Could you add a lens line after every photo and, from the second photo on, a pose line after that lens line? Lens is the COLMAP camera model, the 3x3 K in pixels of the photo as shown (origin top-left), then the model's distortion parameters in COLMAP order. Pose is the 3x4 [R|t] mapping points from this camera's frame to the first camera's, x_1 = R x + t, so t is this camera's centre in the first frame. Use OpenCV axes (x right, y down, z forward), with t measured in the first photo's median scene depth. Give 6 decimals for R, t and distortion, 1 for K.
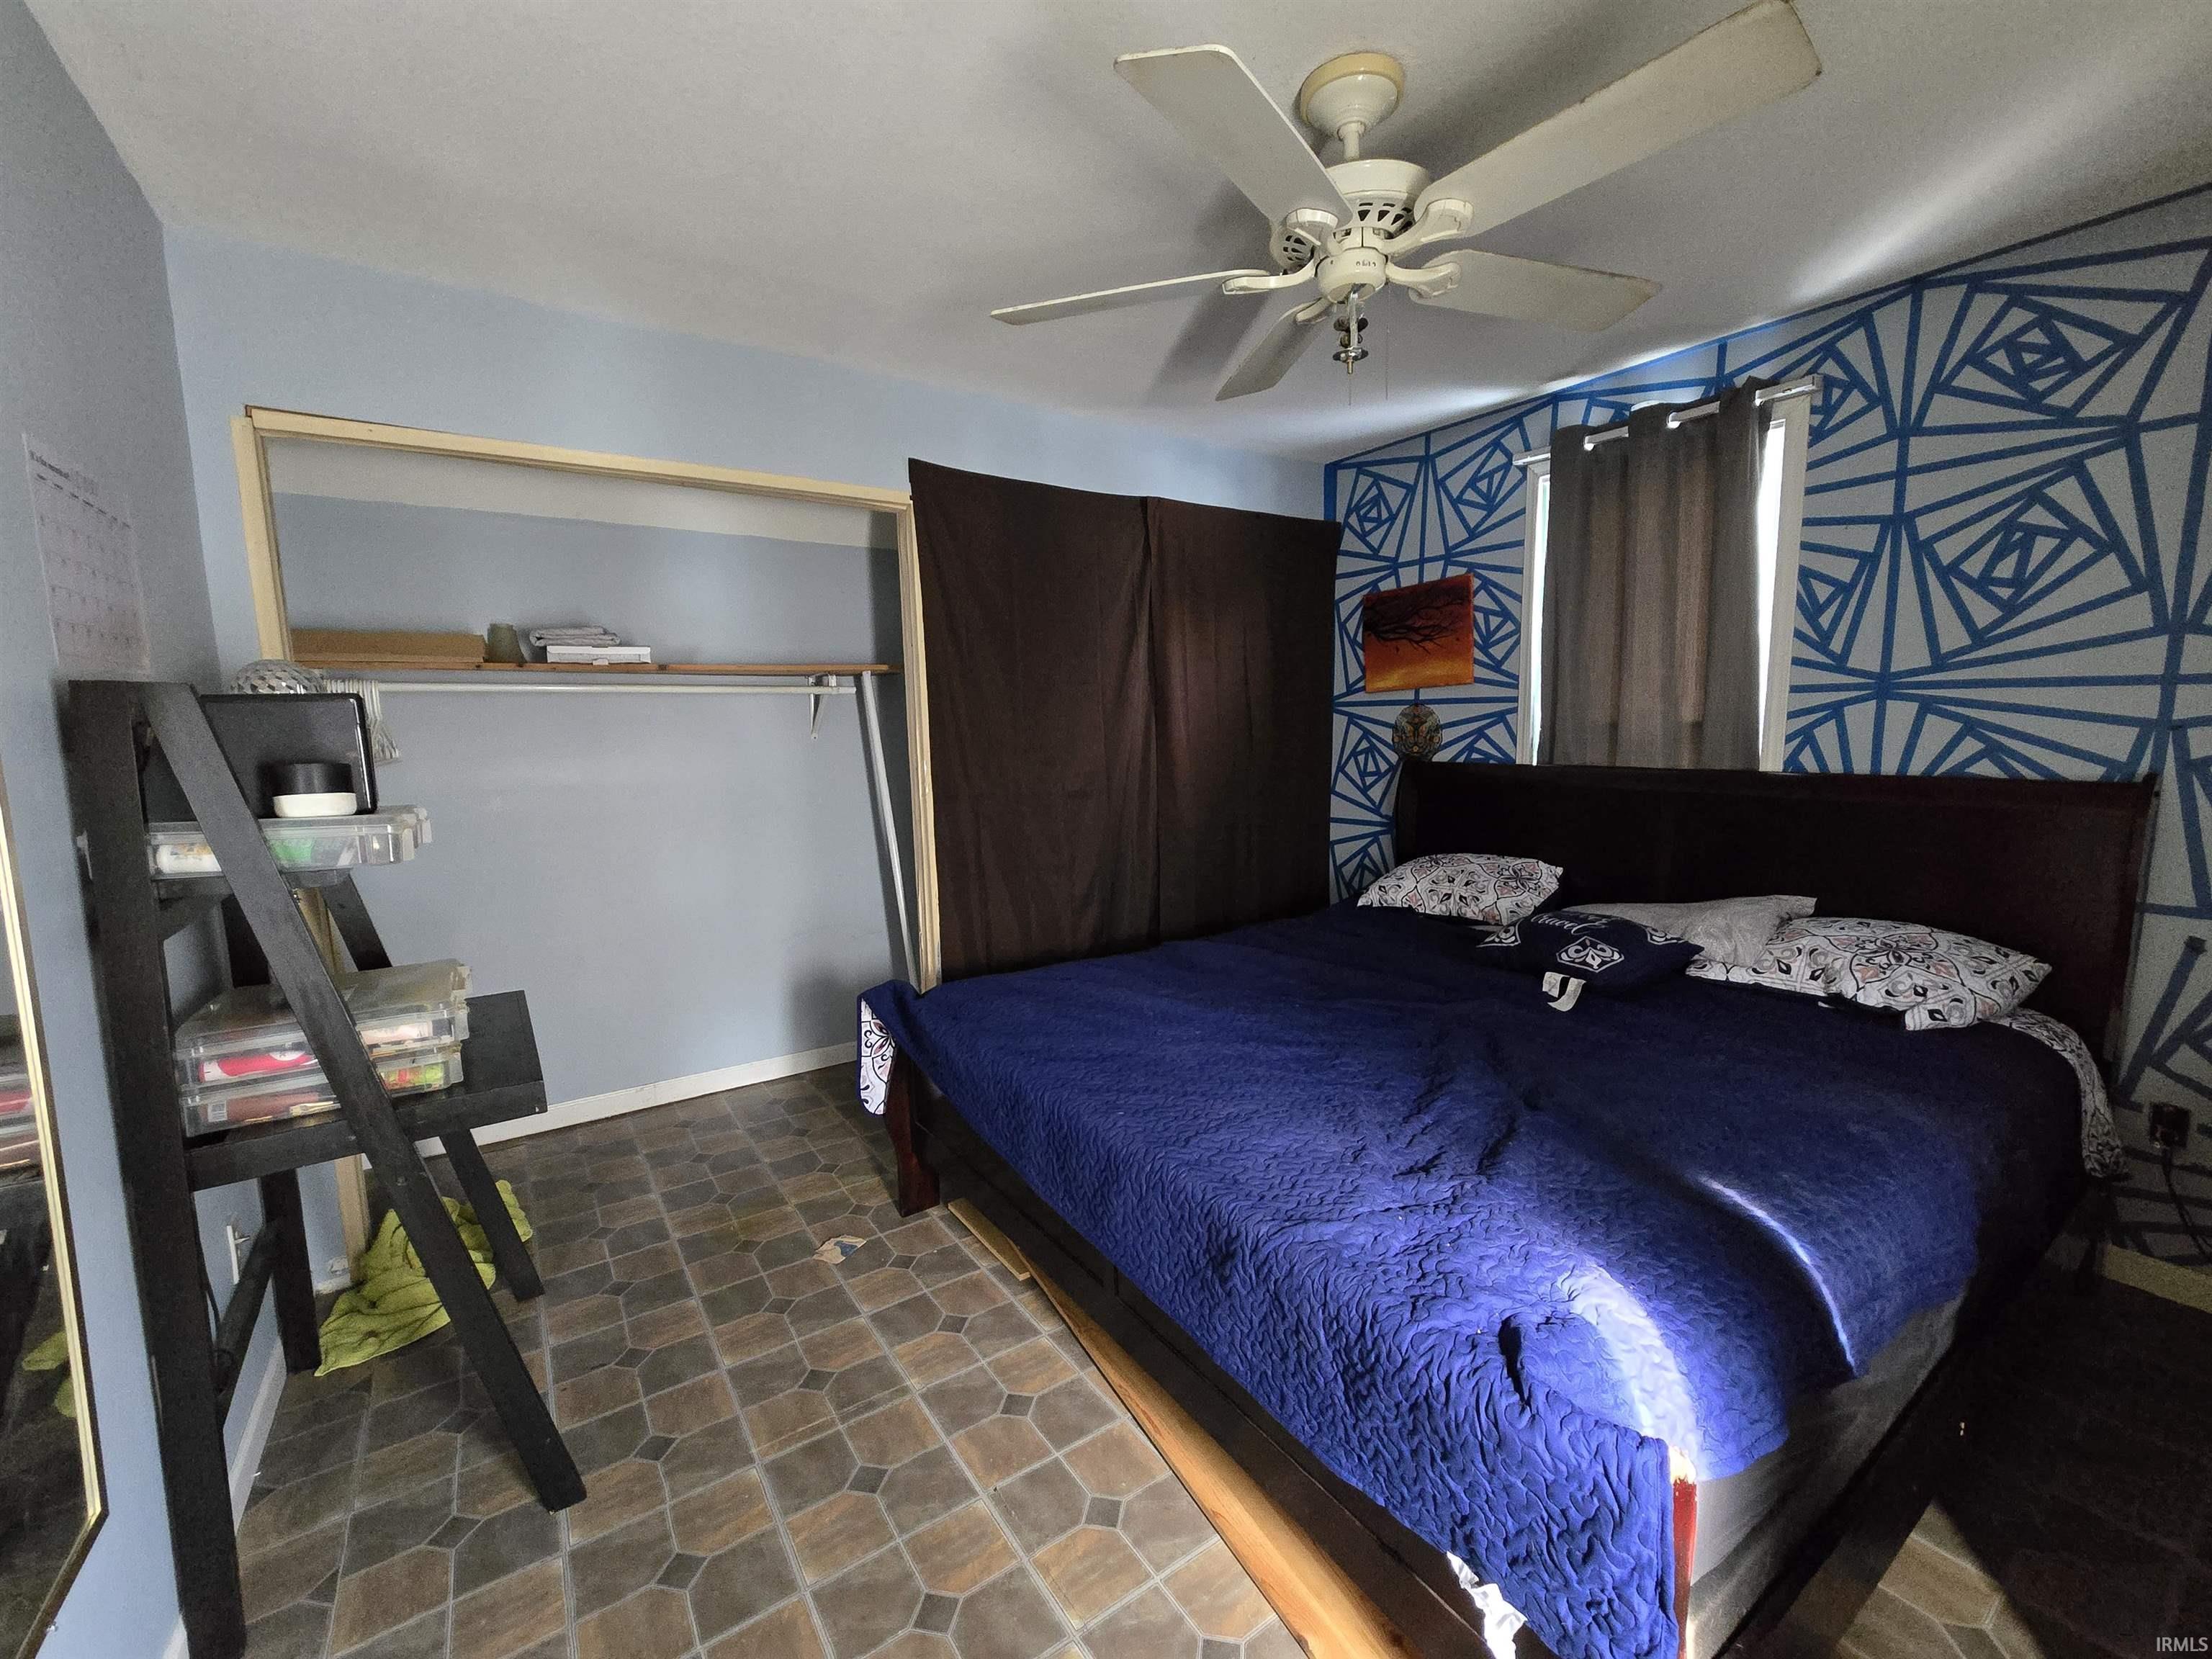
lens RADIAL K [[905.3, 0, 1118.2], [0, 905.3, 841.8], [0, 0, 1]] dist [-0.001981, -0.000910]
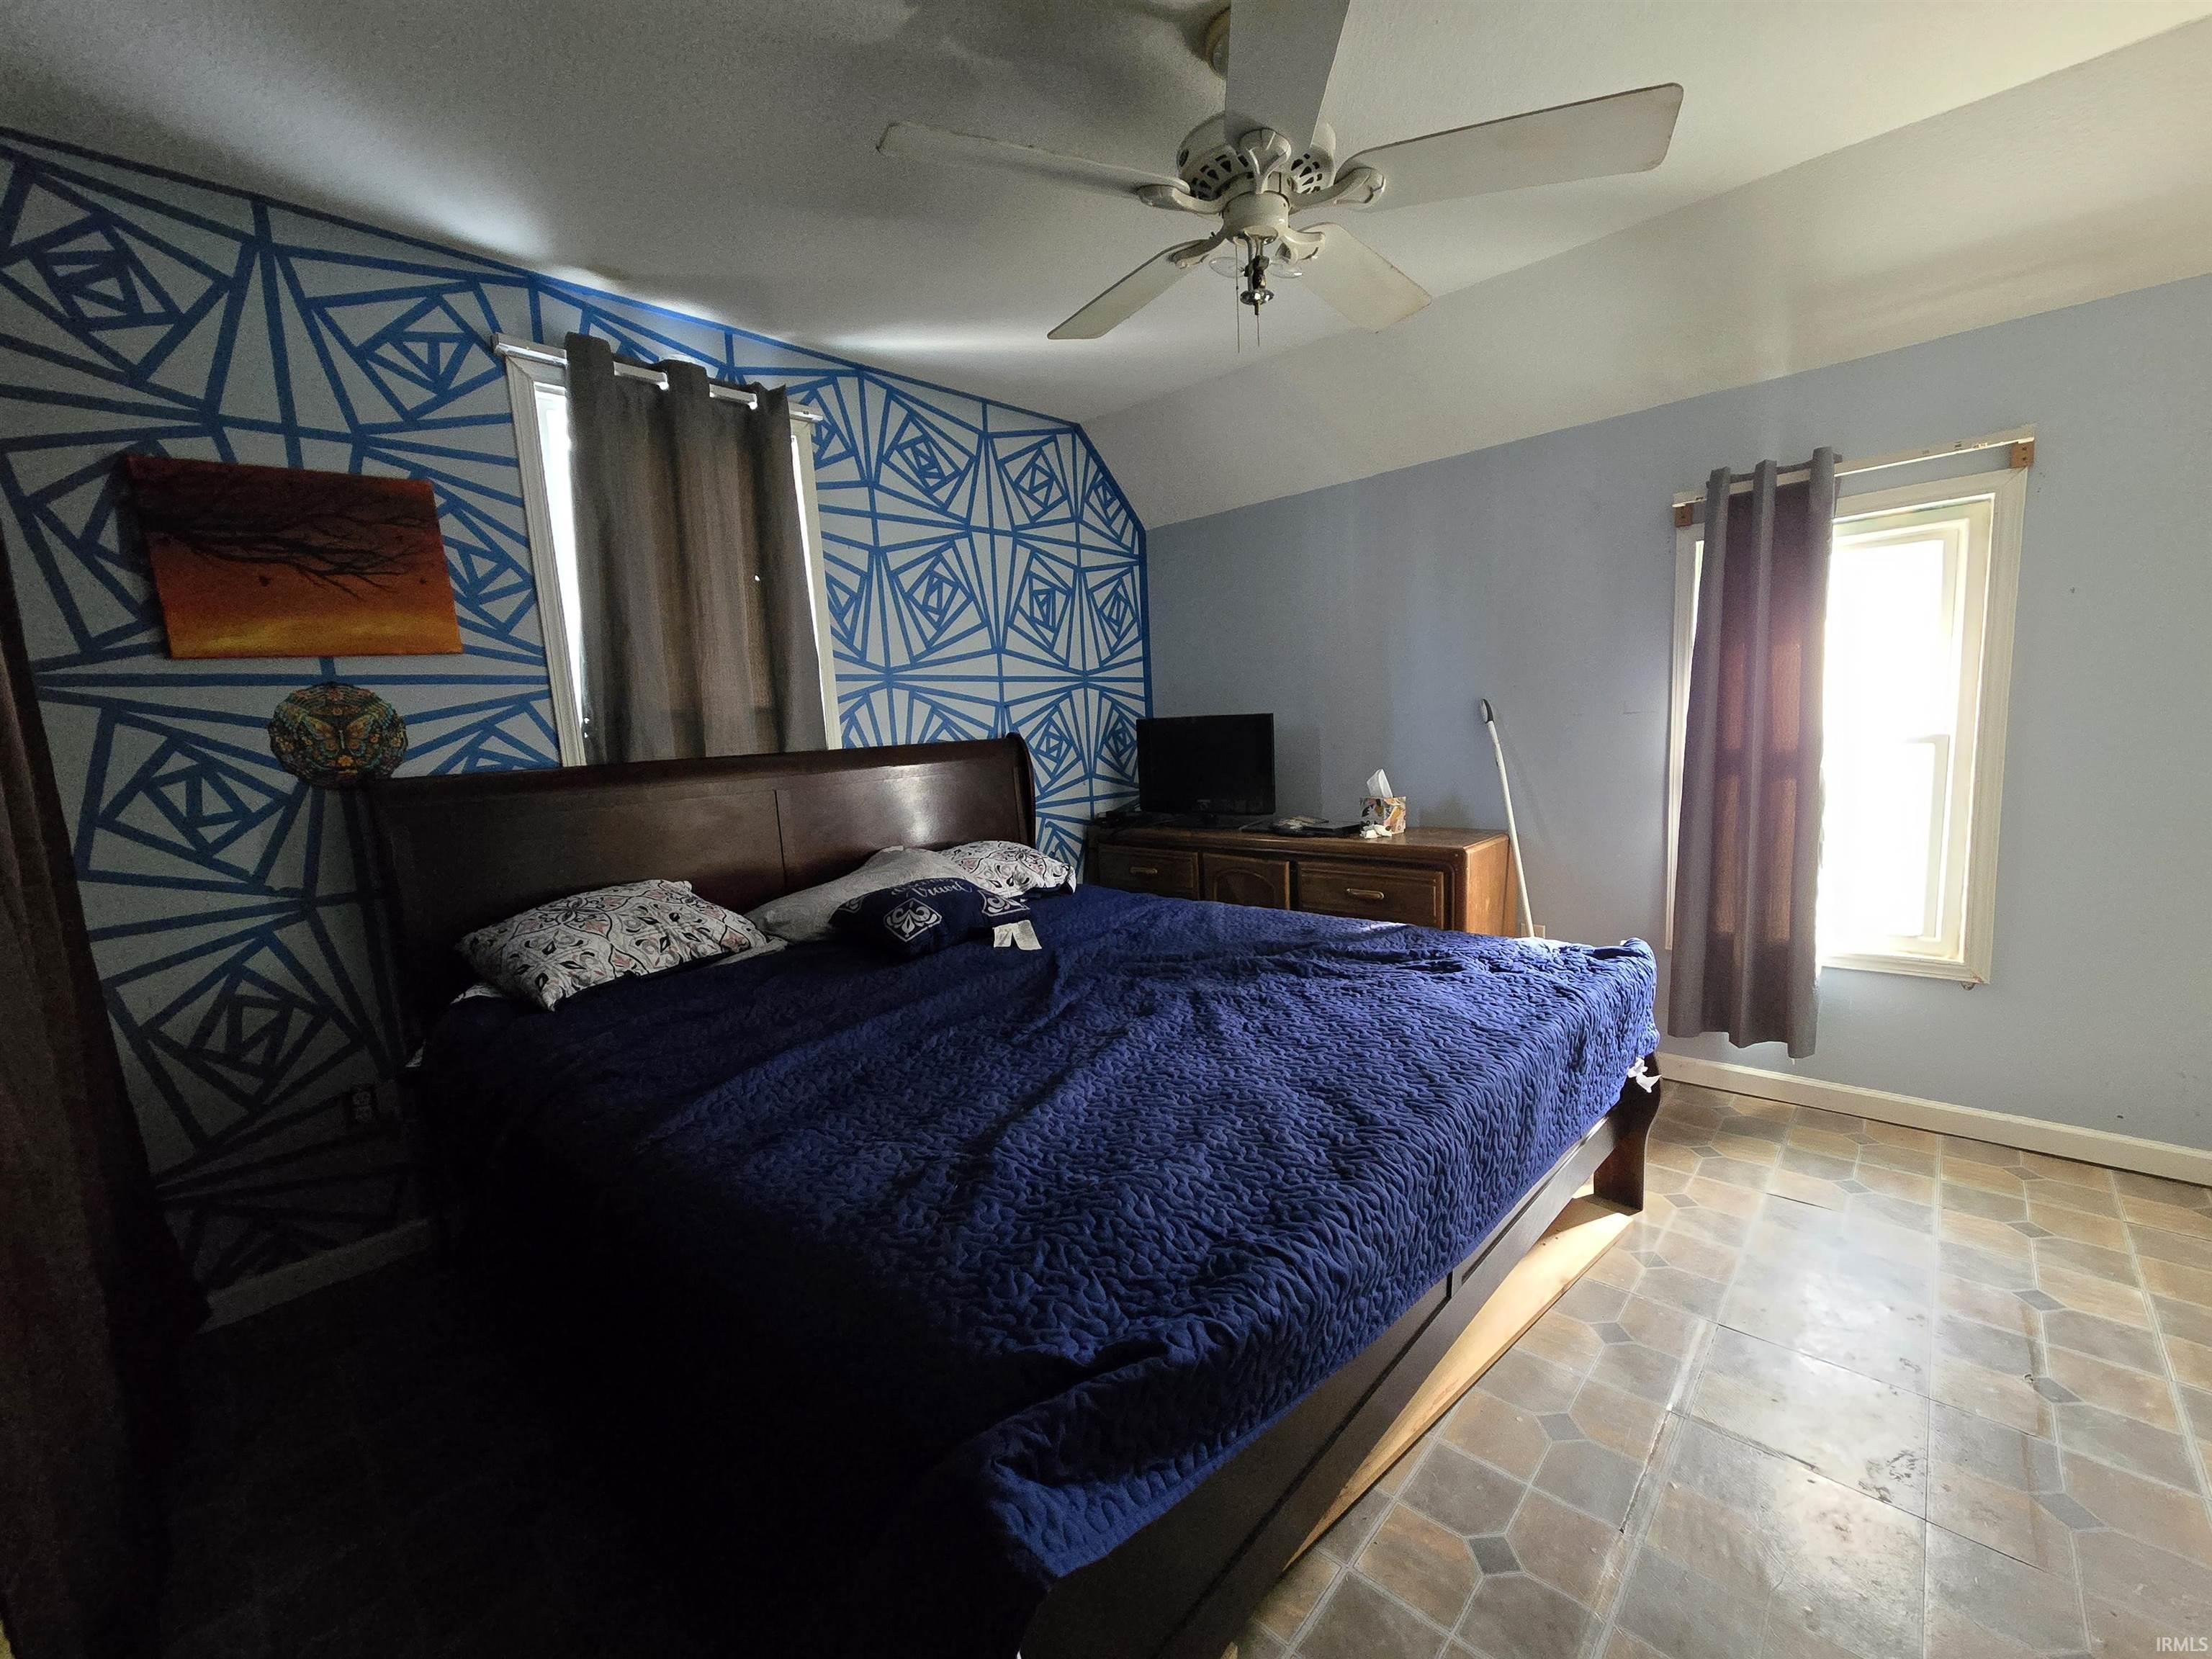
lens RADIAL K [[905.3, 0, 1118.2], [0, 905.3, 841.8], [0, 0, 1]] dist [-0.001981, -0.000910]
pose [[-0.219854, -0.104126, 0.969960, -0.444564], [0.180275, 0.972826, 0.145296, -0.061640], [-0.958731, 0.206803, -0.195108, 0.844528]]
